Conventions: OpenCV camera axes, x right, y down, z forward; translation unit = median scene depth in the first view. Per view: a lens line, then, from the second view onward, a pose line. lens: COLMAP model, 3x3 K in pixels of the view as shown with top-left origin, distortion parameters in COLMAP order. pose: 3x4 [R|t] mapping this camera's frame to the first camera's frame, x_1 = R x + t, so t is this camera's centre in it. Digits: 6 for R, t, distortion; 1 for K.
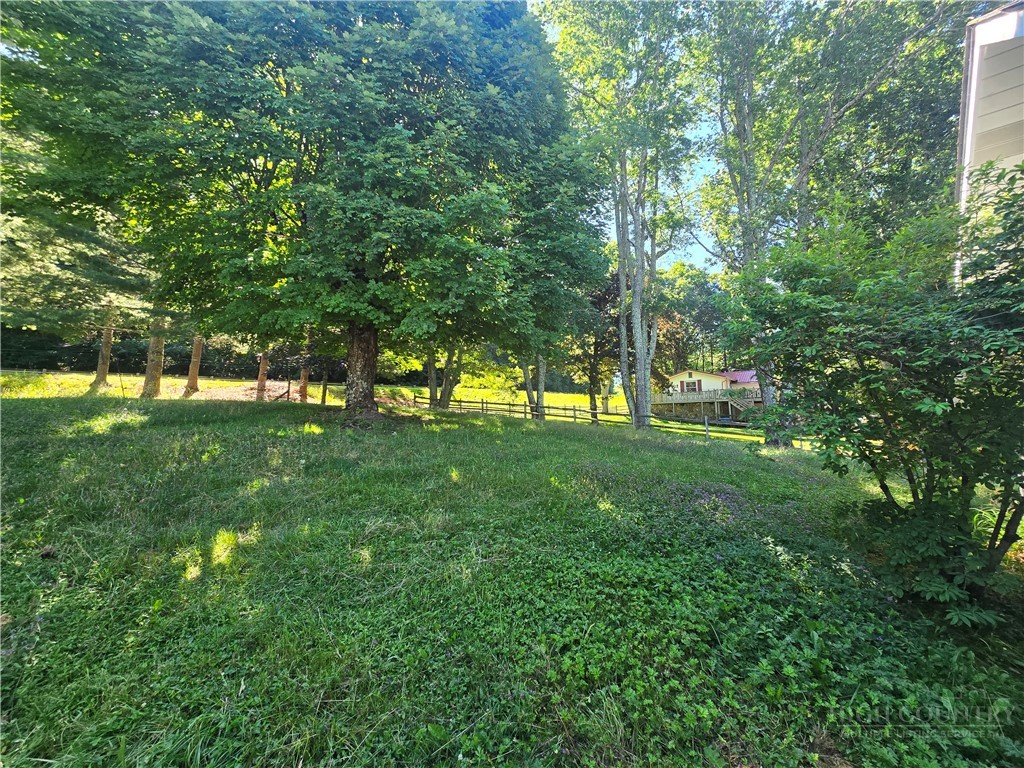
lens RADIAL K [[416.0, 0, 512.3], [0, 416.0, 381.4], [0, 0, 1]] dist [-0.006850, 0.001836]
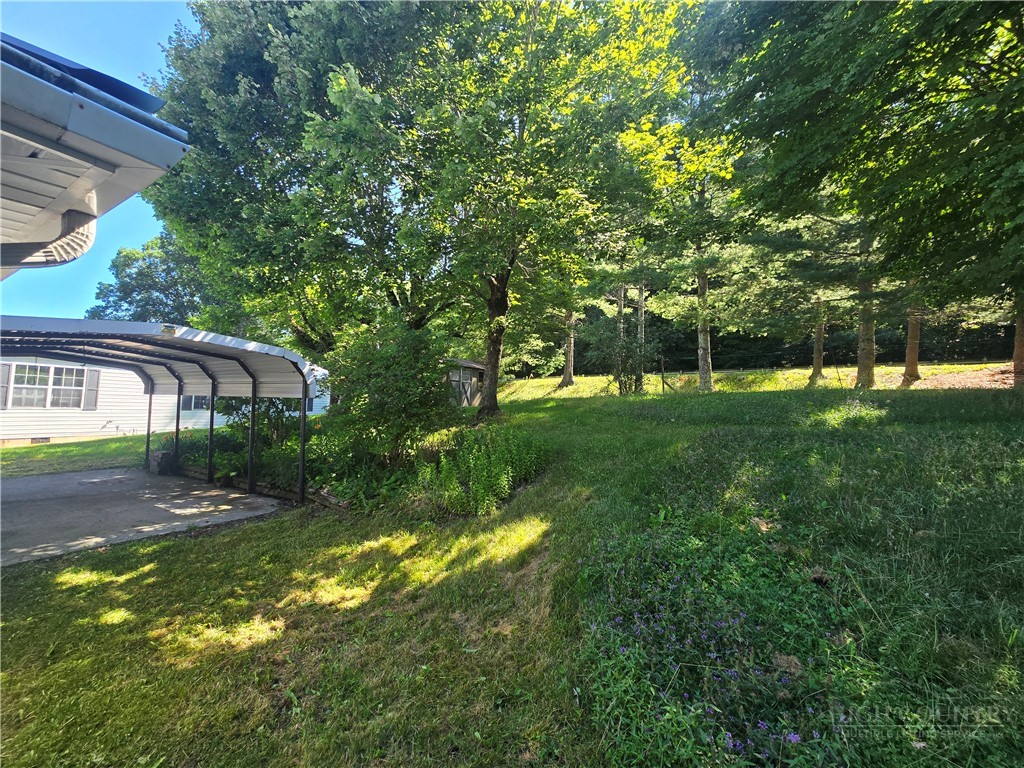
lens RADIAL K [[416.0, 0, 507.5], [0, 416.0, 380.3], [0, 0, 1]] dist [-0.006850, 0.001836]
pose [[0.151687, -0.045595, -0.987376, -0.179338], [0.065352, 0.997212, -0.036010, 0.005376], [0.986266, -0.059065, 0.154244, 0.131778]]
